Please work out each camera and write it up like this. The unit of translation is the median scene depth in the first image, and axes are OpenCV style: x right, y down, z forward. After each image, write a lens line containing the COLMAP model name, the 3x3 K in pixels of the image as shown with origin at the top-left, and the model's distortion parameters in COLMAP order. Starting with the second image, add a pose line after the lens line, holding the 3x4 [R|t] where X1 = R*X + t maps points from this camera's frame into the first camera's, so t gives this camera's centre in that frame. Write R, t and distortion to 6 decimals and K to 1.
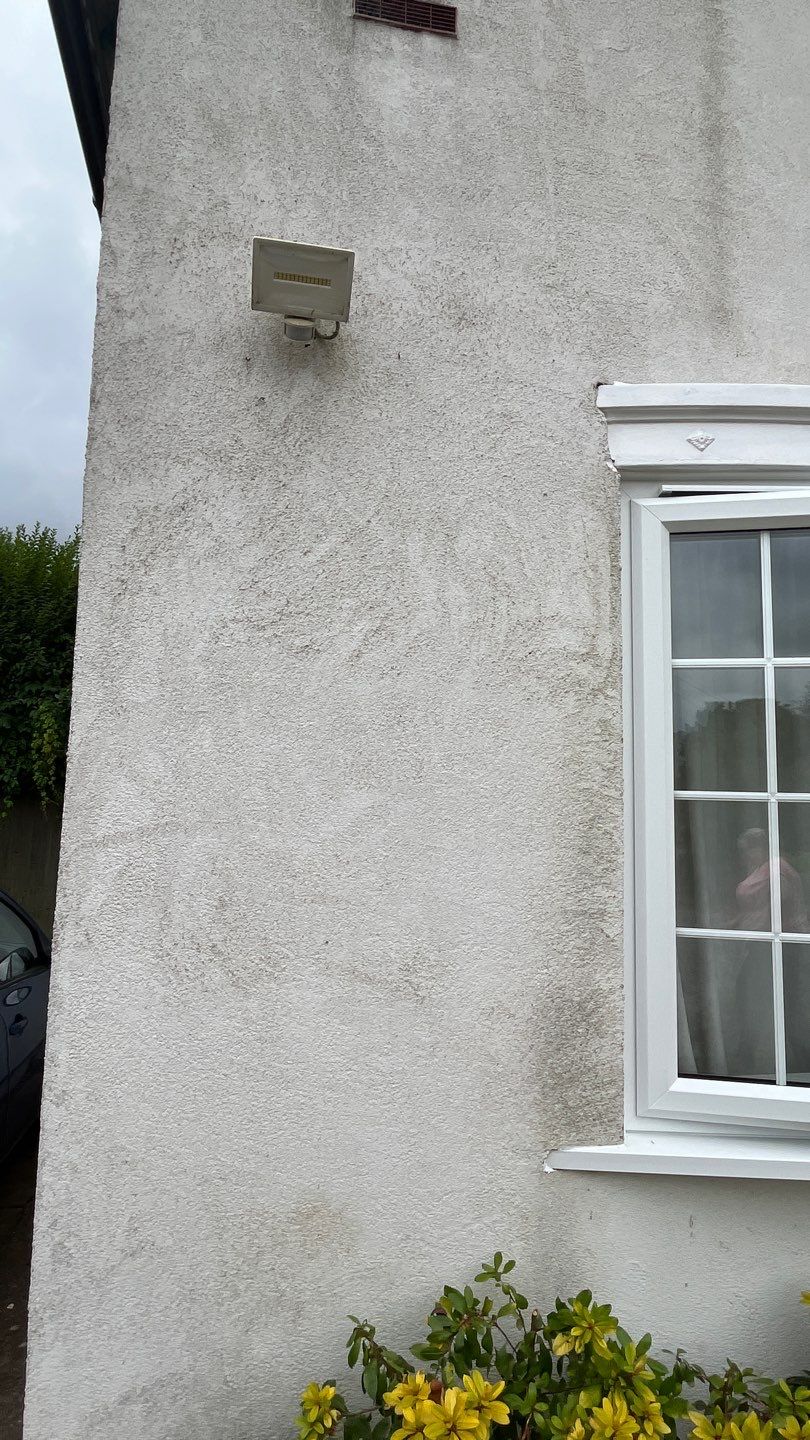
lens RADIAL K [[825.9, 0, 402.6], [0, 825.9, 716.0], [0, 0, 1]] dist [-0.005700, -0.001300]
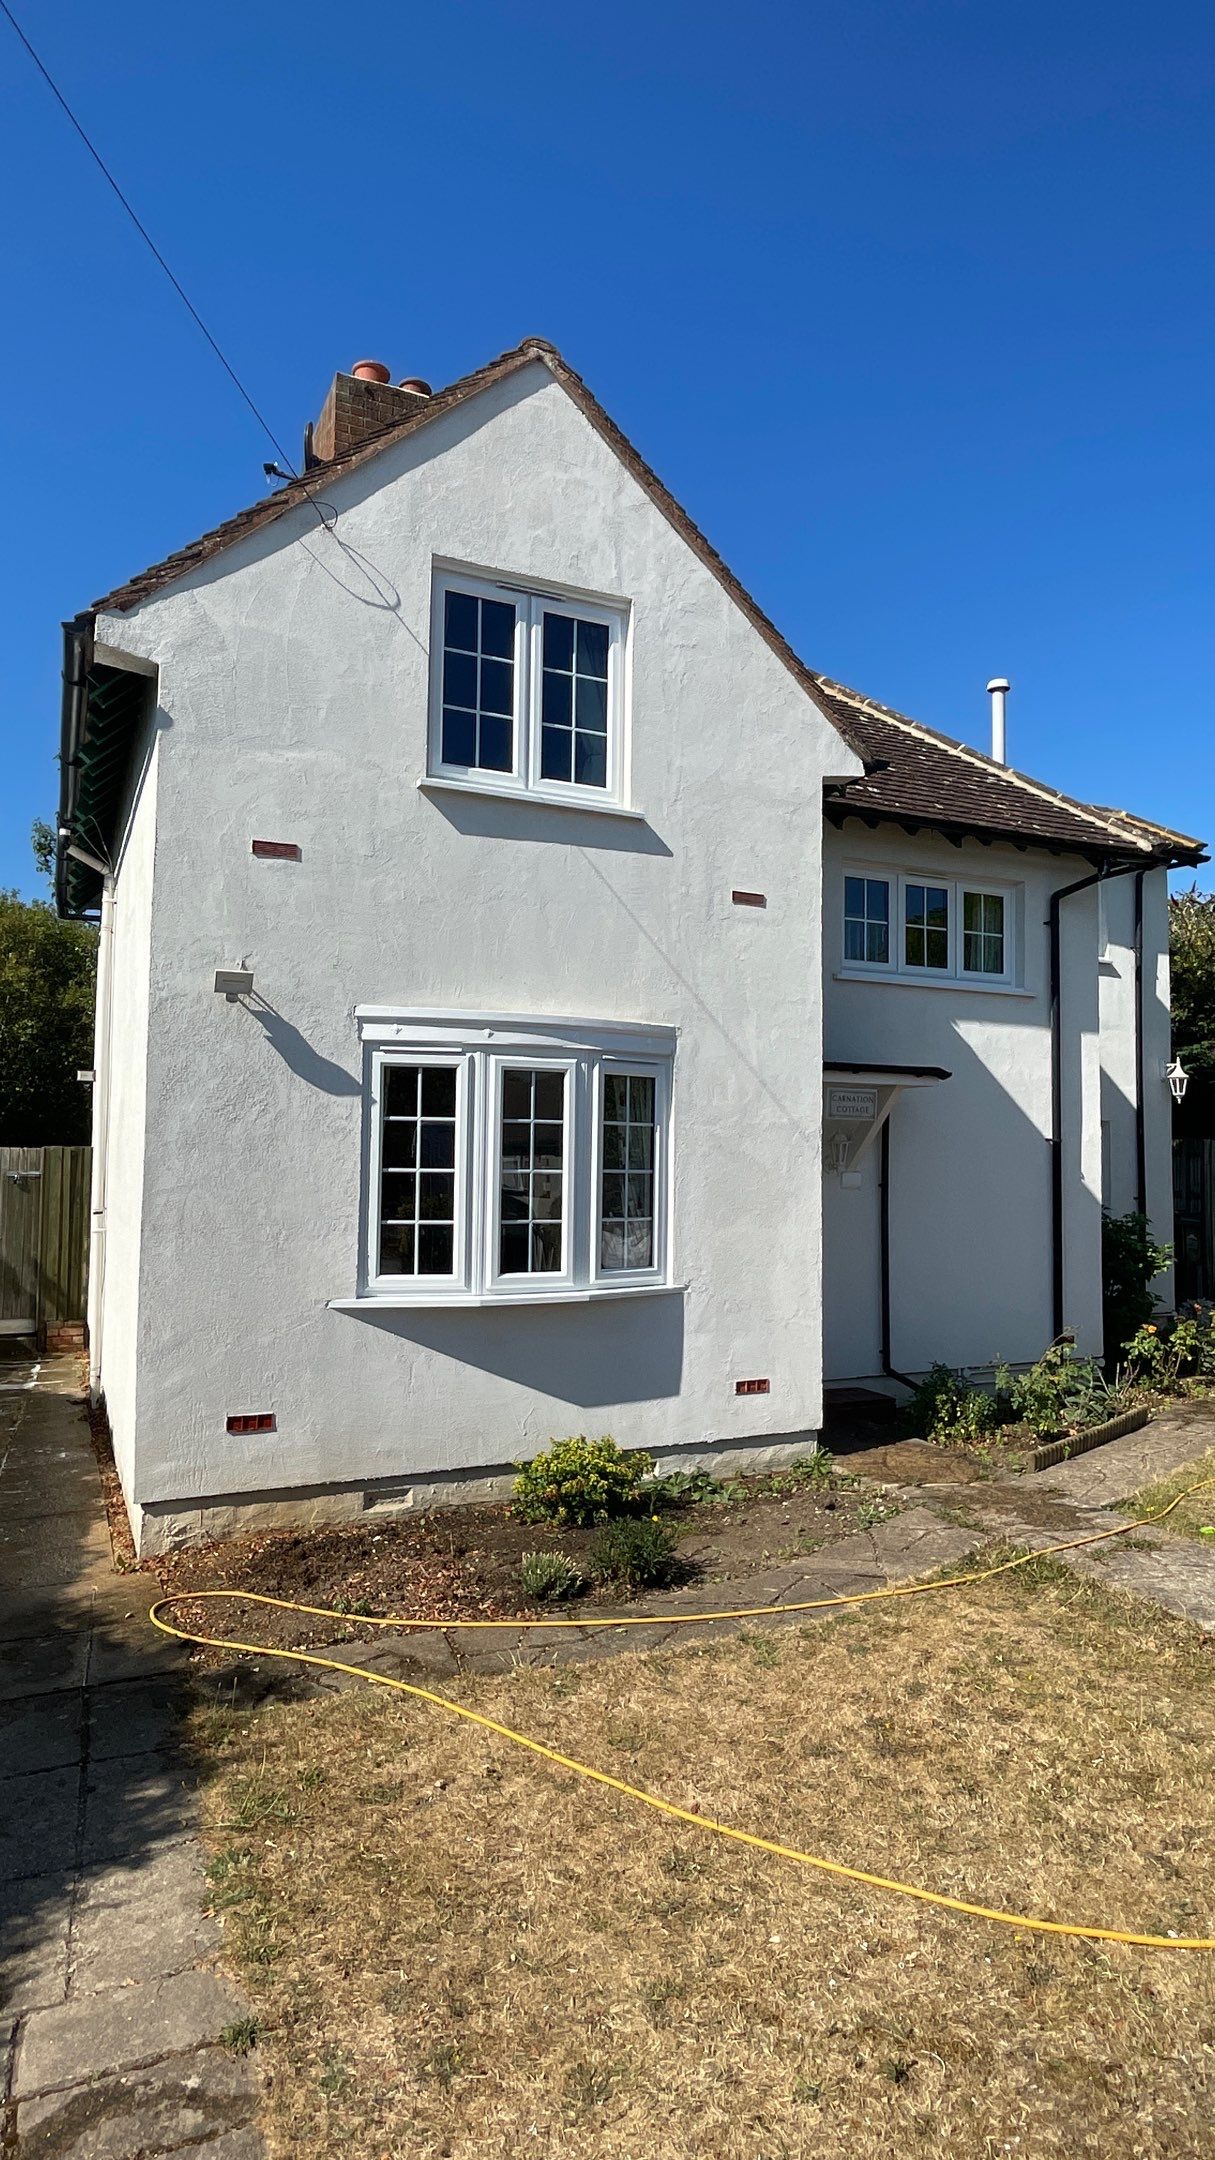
lens RADIAL K [[1184.1, 0, 607.5], [0, 1184.1, 1080.0], [0, 0, 1]] dist [-0.000956, -0.001292]
pose [[0.968710, 0.003893, 0.248166, 0.095639], [-0.018768, 0.998163, 0.057605, -0.421557], [-0.247486, -0.060460, 0.967003, -2.800174]]
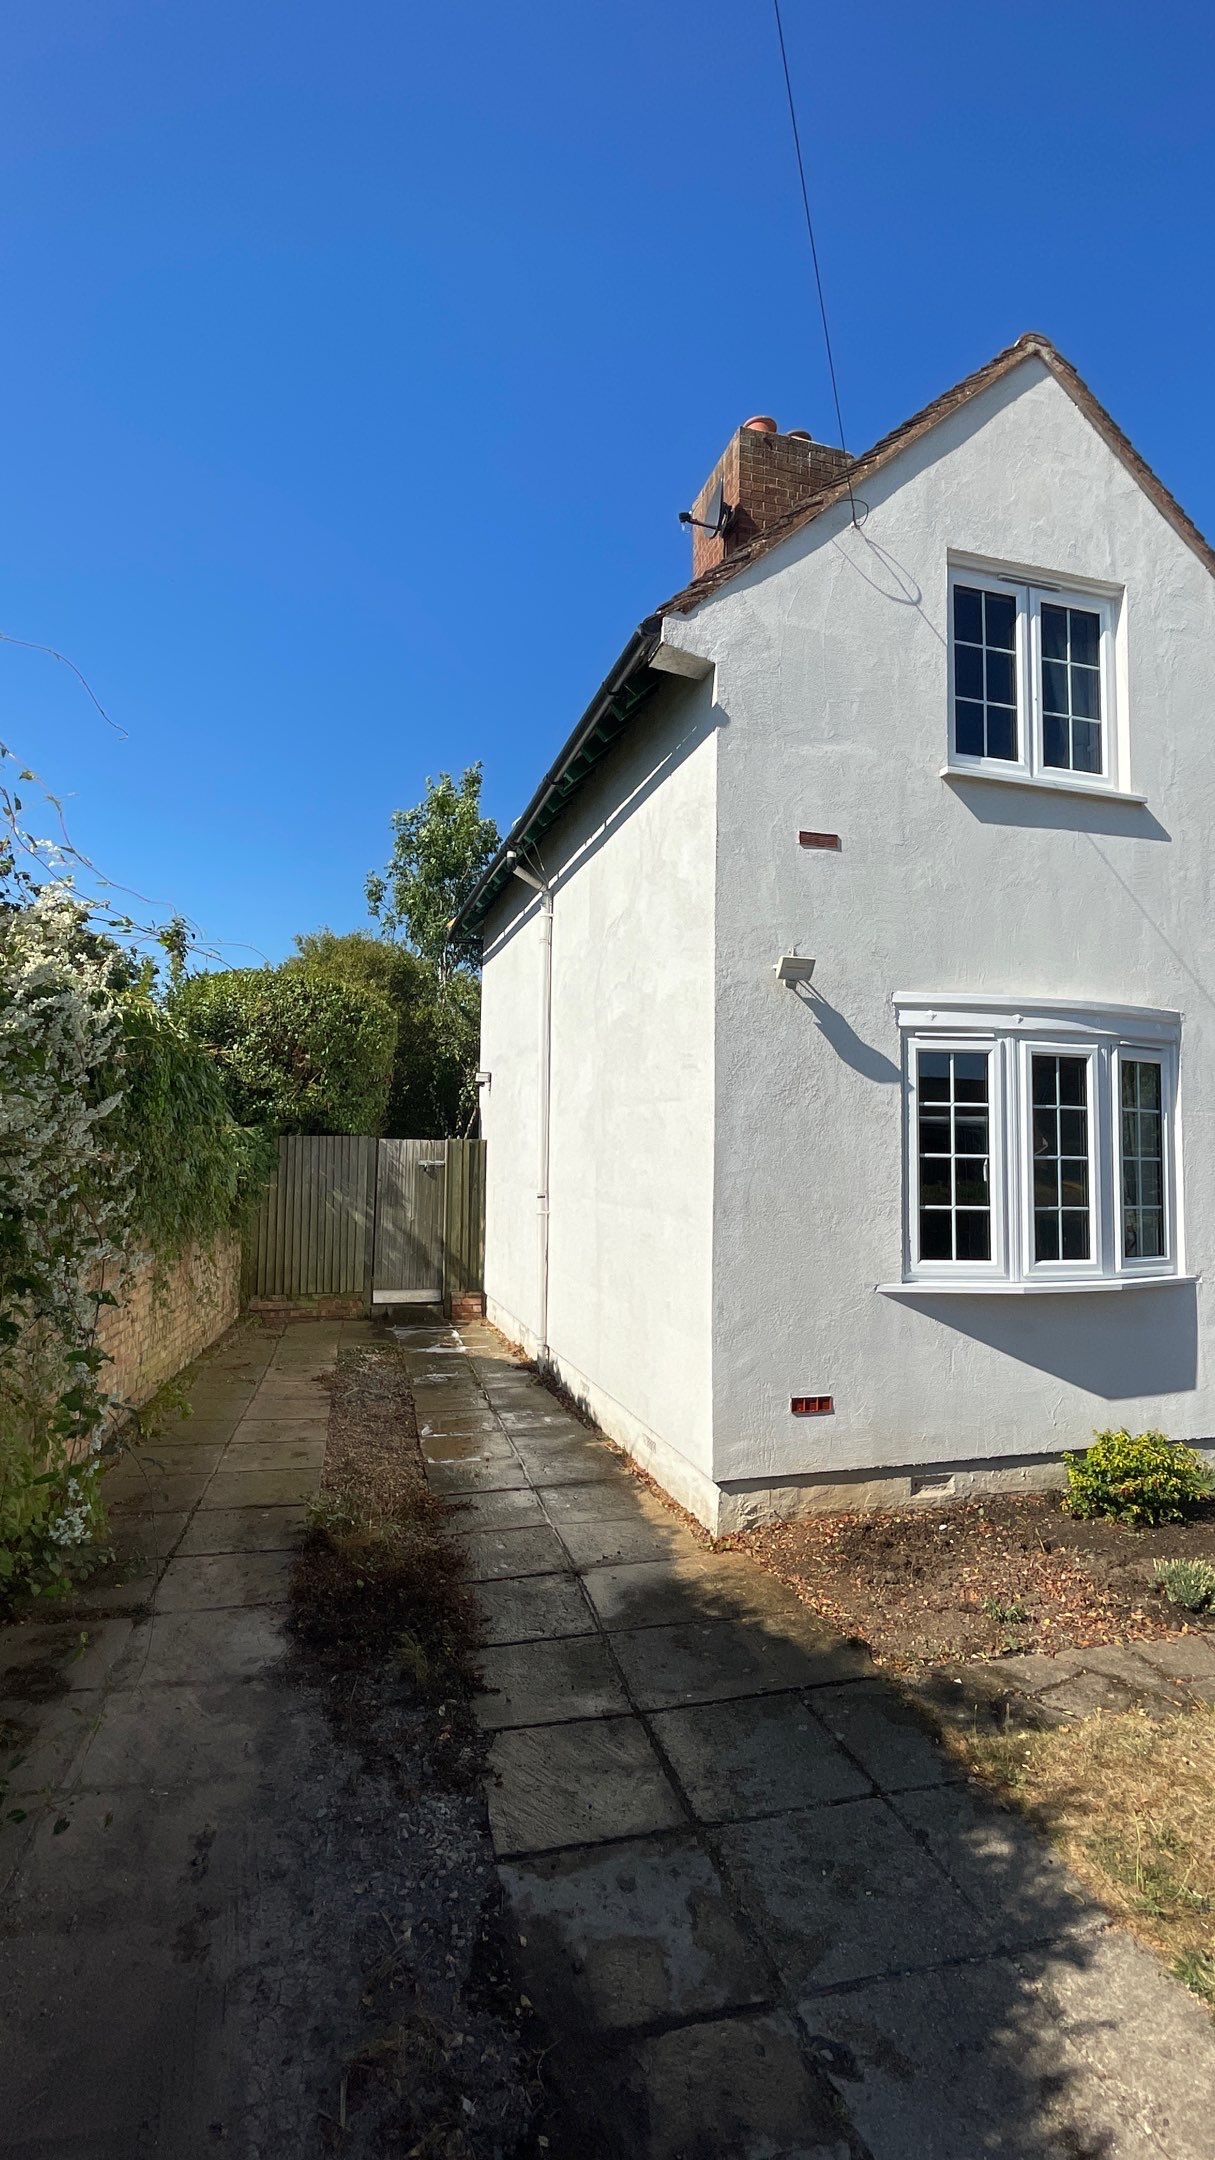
lens RADIAL K [[997.0, 0, 612.4], [0, 997.0, 1079.1], [0, 0, 1]] dist [-0.001240, -0.000345]
pose [[0.994825, -0.000777, 0.101598, -0.968550], [-0.003965, 0.998912, 0.046467, -0.291899], [-0.101523, -0.046630, 0.993740, -2.050095]]
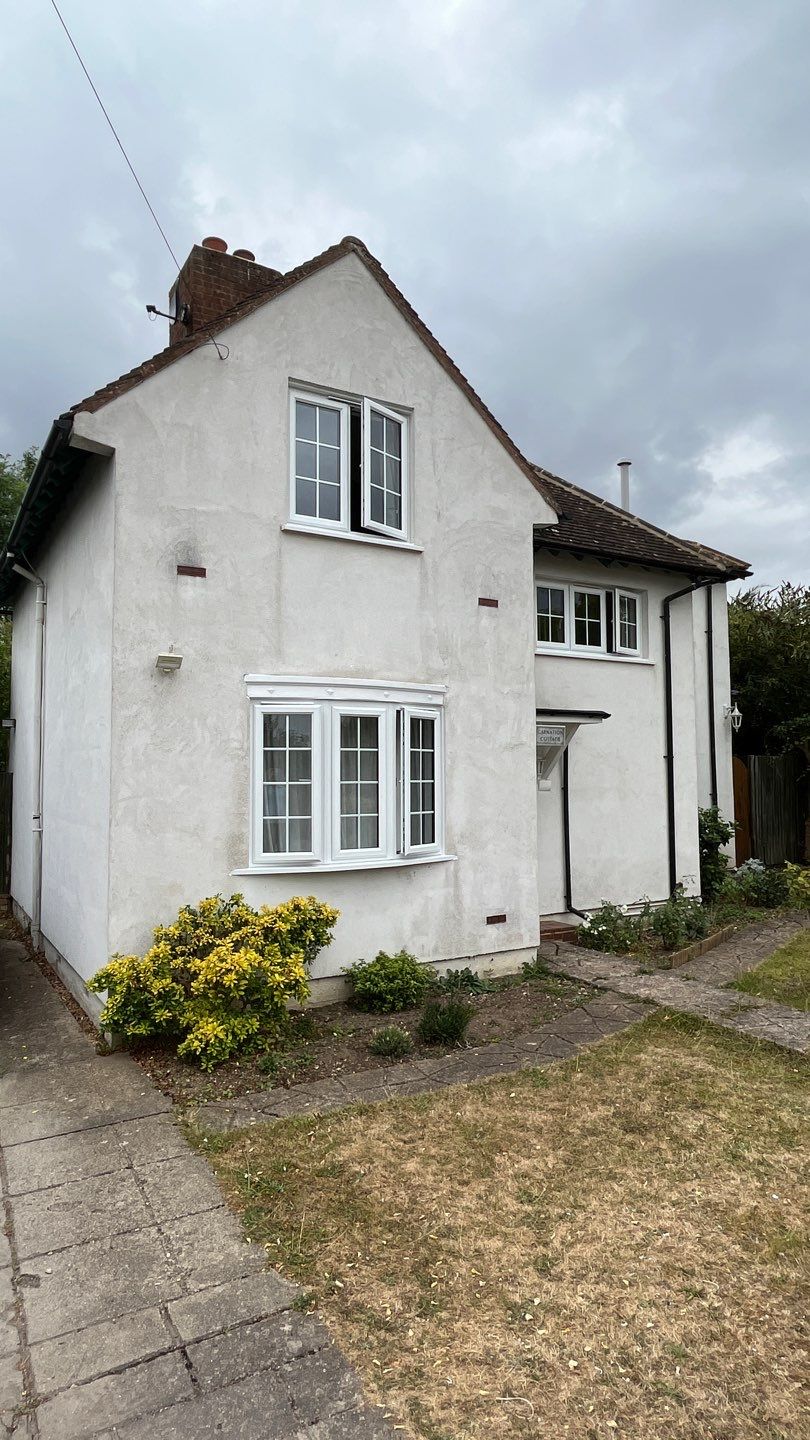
lens RADIAL K [[825.9, 0, 402.6], [0, 825.9, 716.0], [0, 0, 1]] dist [-0.005700, -0.001300]
pose [[0.940960, -0.006222, 0.338461, -0.379216], [-0.011630, 0.998647, 0.050690, -0.437491], [-0.338319, -0.051633, 0.939614, -2.943297]]
